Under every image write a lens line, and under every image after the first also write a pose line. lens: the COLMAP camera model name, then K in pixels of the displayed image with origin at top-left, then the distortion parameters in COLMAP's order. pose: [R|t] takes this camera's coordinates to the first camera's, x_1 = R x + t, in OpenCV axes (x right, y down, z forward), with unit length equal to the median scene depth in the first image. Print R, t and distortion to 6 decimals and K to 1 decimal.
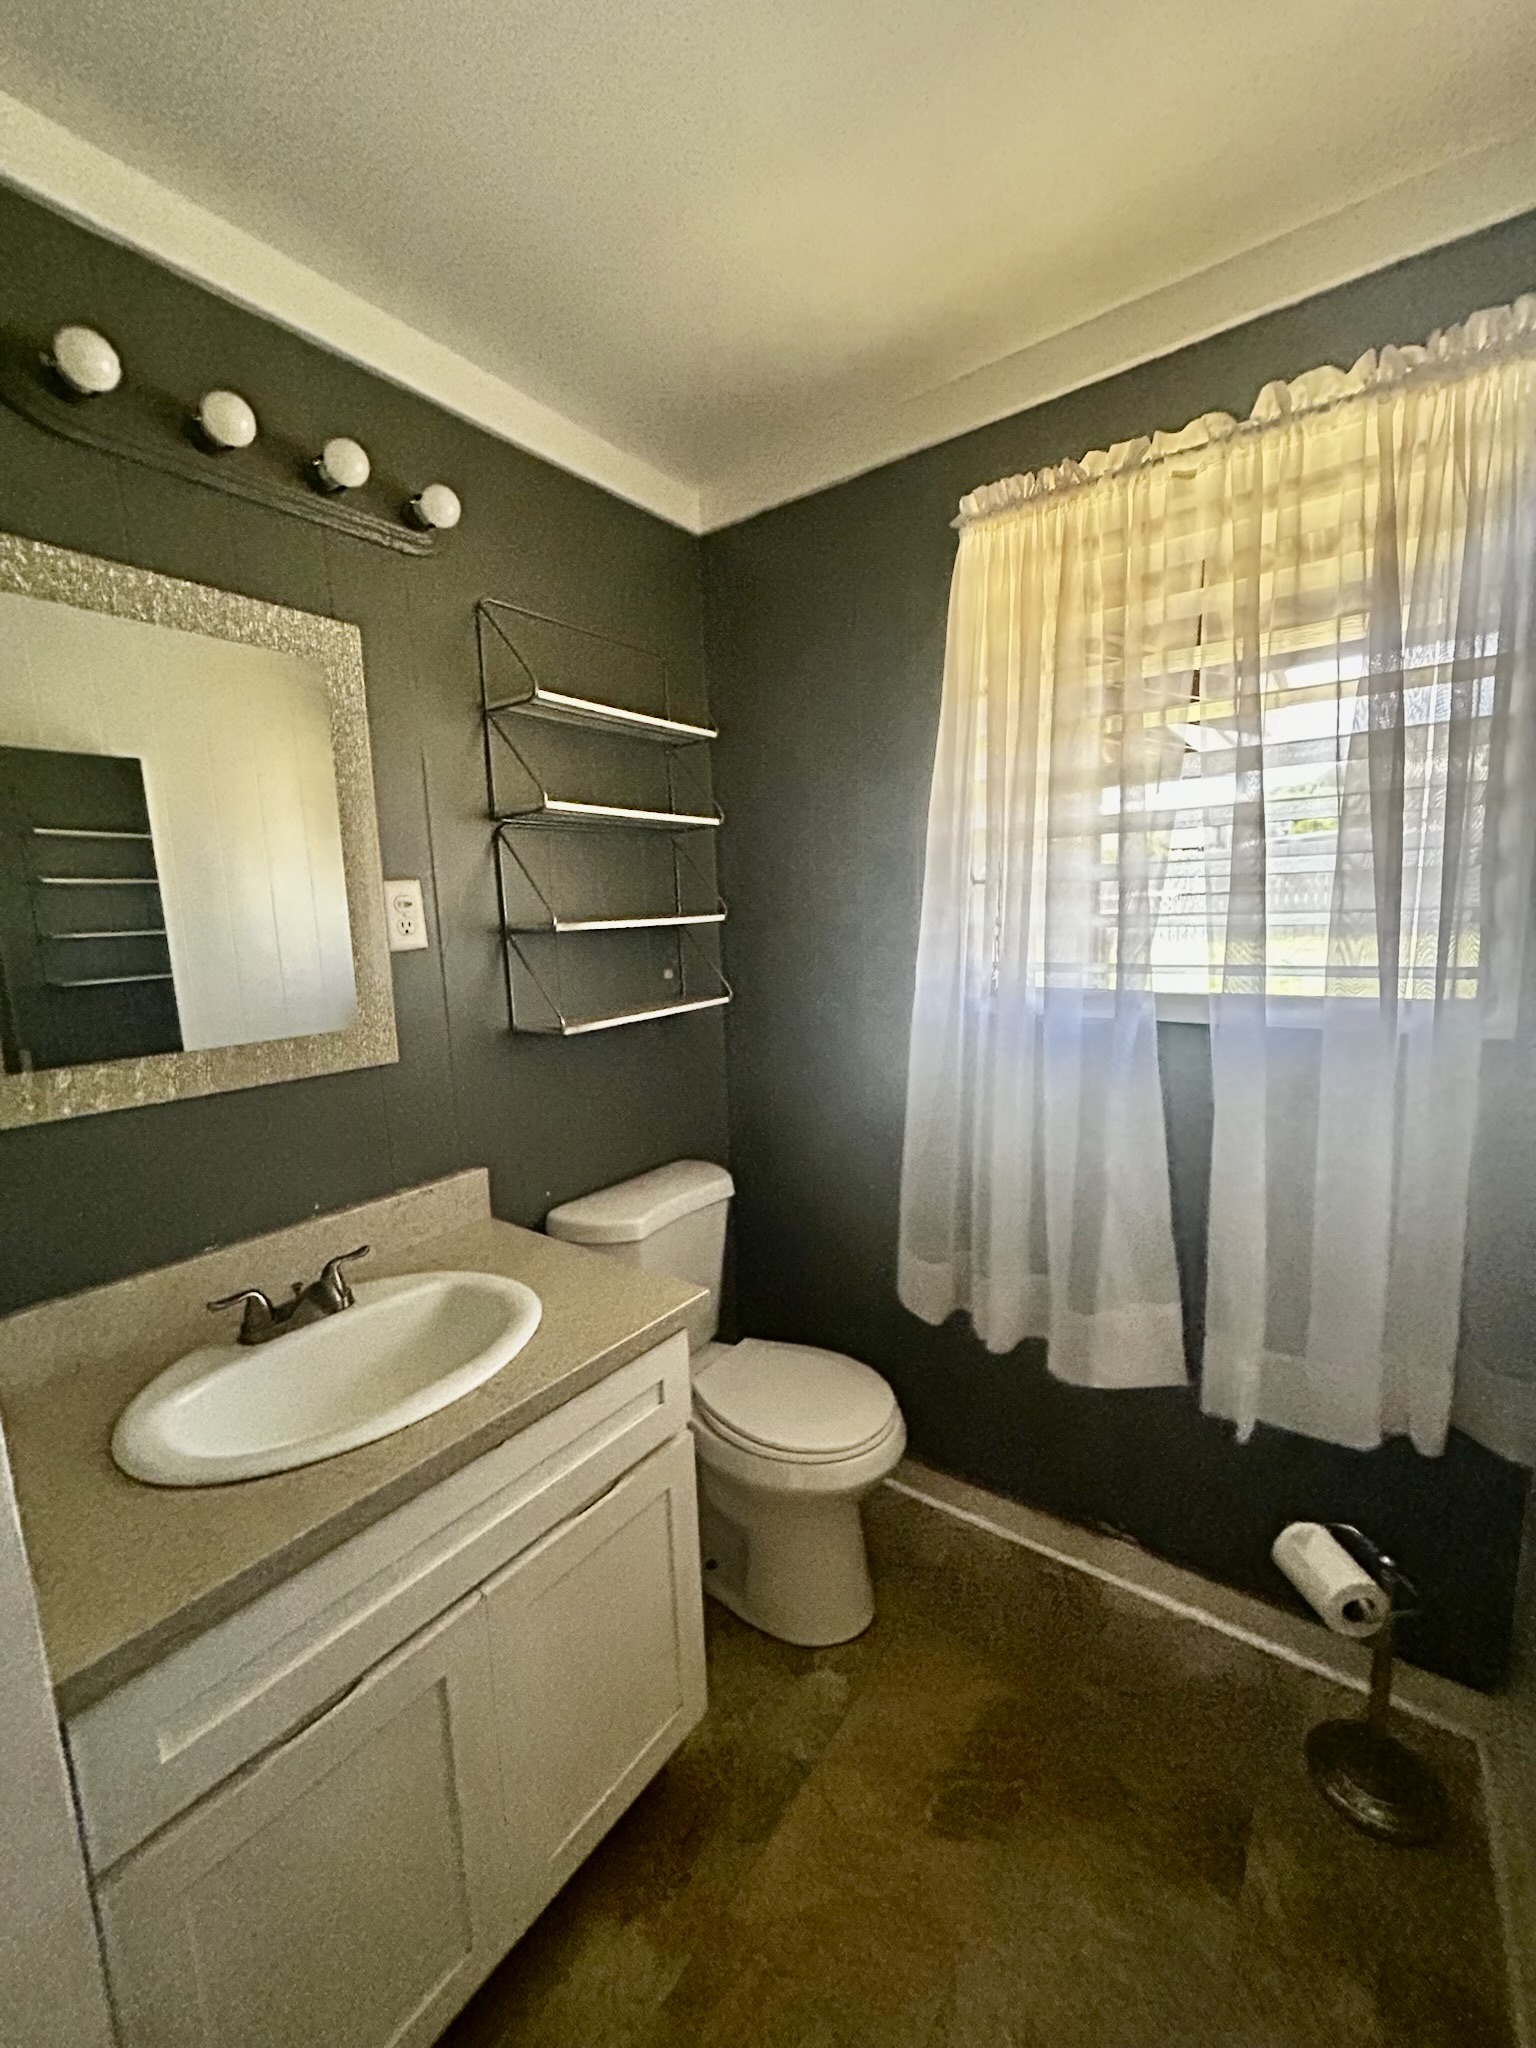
lens RADIAL K [[823.9, 0, 763.0], [0, 823.9, 1022.6], [0, 0, 1]] dist [-0.001428, -0.000951]
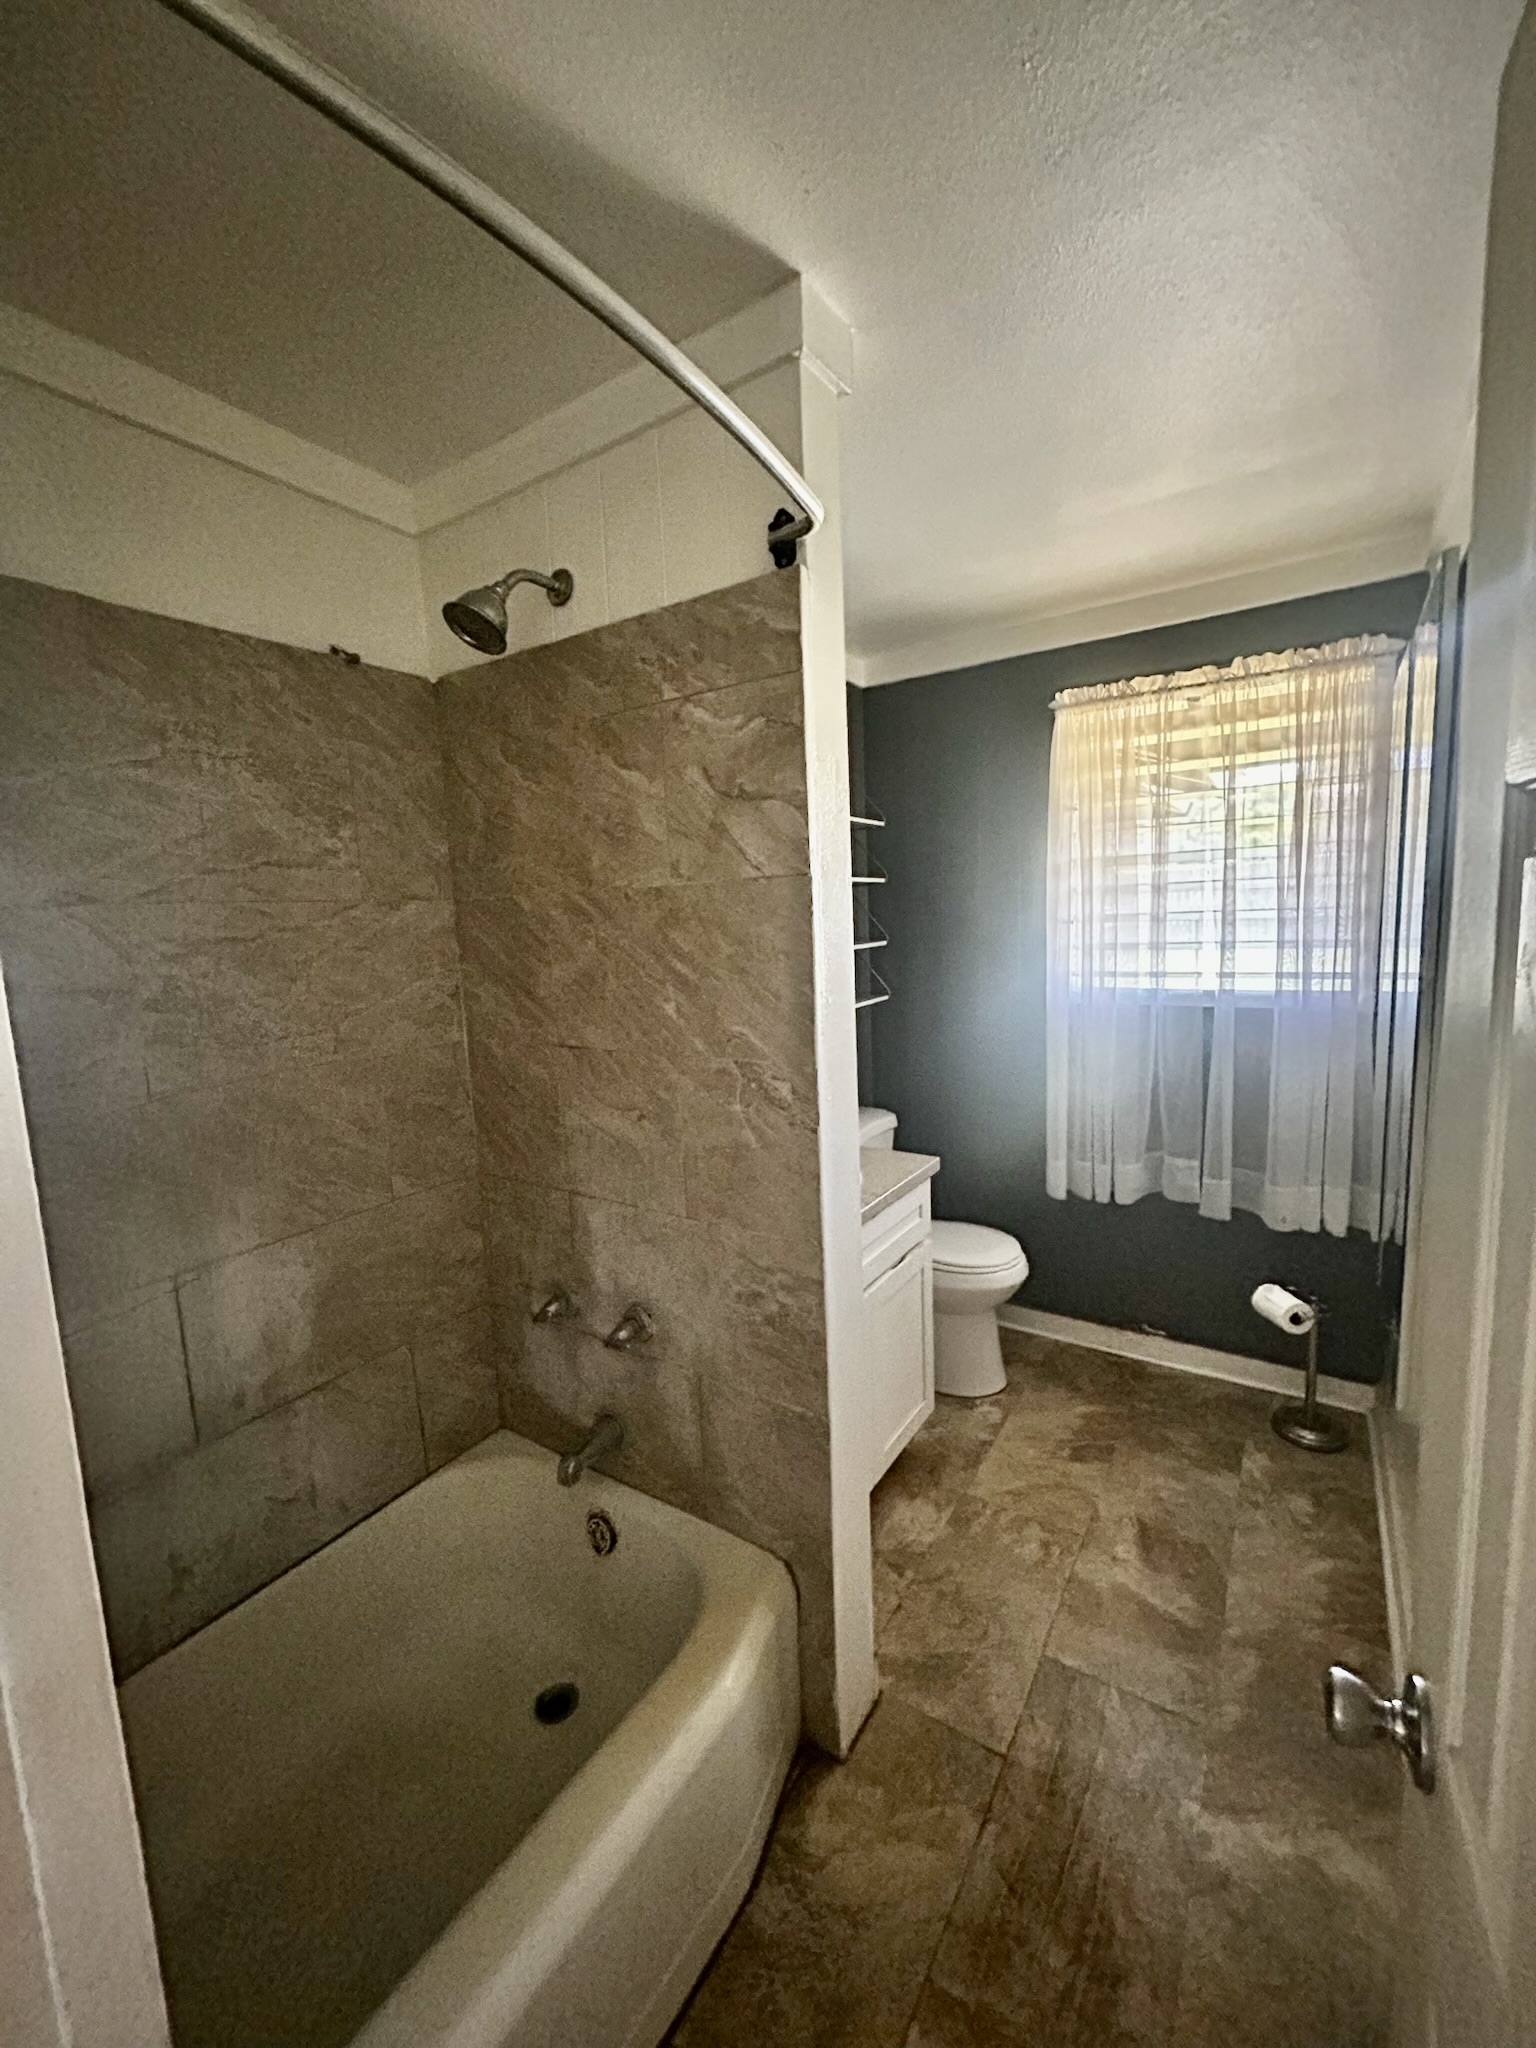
lens RADIAL K [[823.9, 0, 771.8], [0, 823.9, 1024.8], [0, 0, 1]] dist [-0.001428, -0.000951]
pose [[0.998098, -0.007159, 0.061228, -0.510930], [0.008126, 0.999846, -0.015555, 0.064177], [-0.061108, 0.016022, 0.998003, -0.711210]]
